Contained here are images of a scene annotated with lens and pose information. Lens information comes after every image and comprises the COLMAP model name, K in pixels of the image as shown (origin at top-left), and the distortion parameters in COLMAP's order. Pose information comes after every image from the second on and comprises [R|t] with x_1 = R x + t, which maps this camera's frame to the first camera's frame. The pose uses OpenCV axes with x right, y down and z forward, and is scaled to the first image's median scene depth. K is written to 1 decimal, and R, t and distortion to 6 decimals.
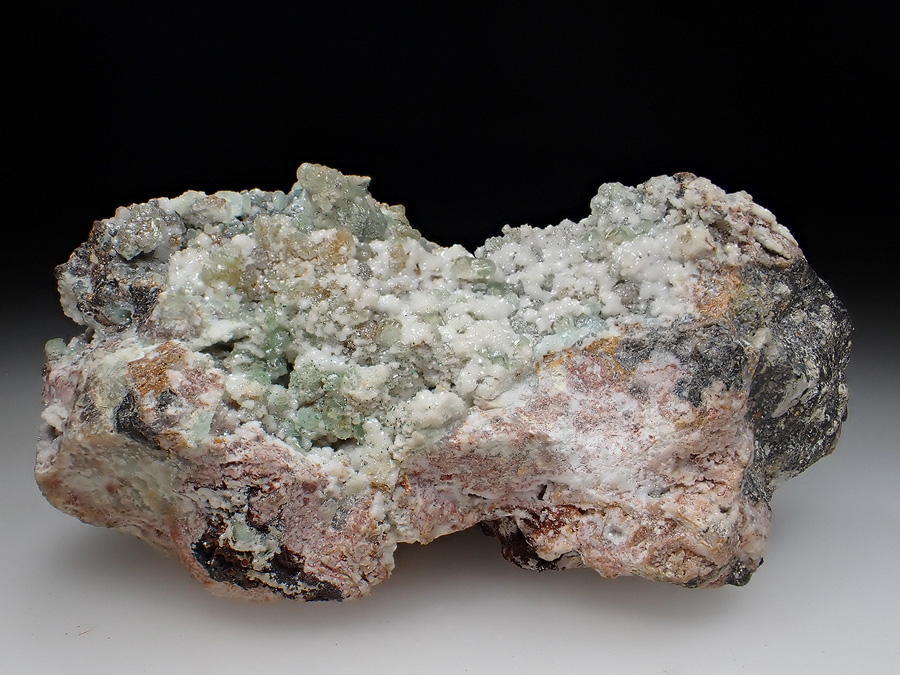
lens RADIAL K [[838.0, 0, 449.6], [0, 838.0, 336.6], [0, 0, 1]] dist [-0.001305, 0.000000]
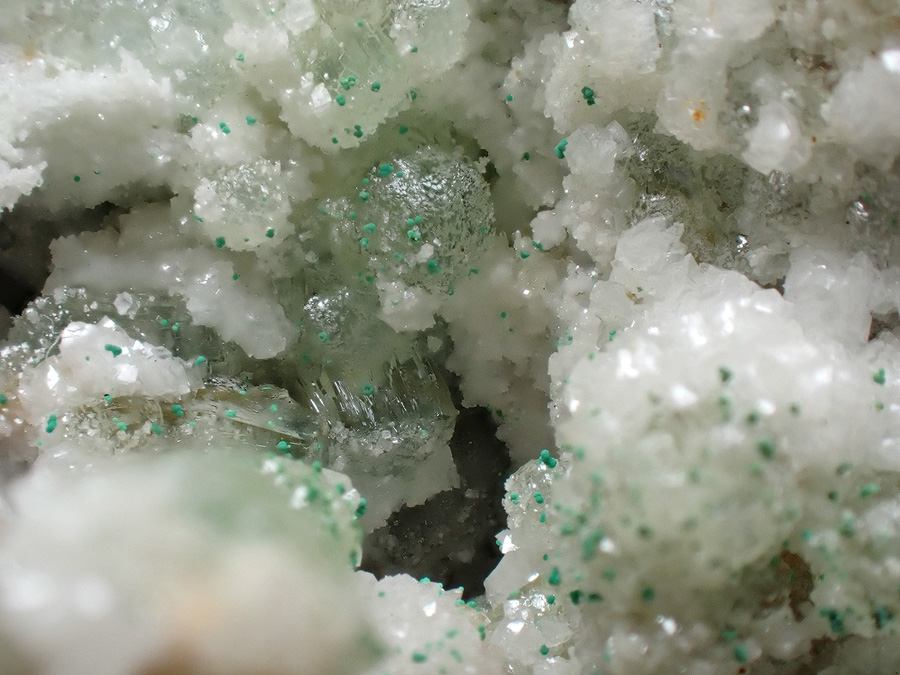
lens RADIAL K [[2640.1, 0, 449.6], [0, 2640.1, 338.4], [0, 0, 1]] dist [0.396046, 0.000000]
pose [[0.997869, 0.016331, -0.063179, -0.174015], [-0.019132, 0.998849, -0.043994, 0.039586], [0.062388, 0.045109, 0.997032, 0.612566]]
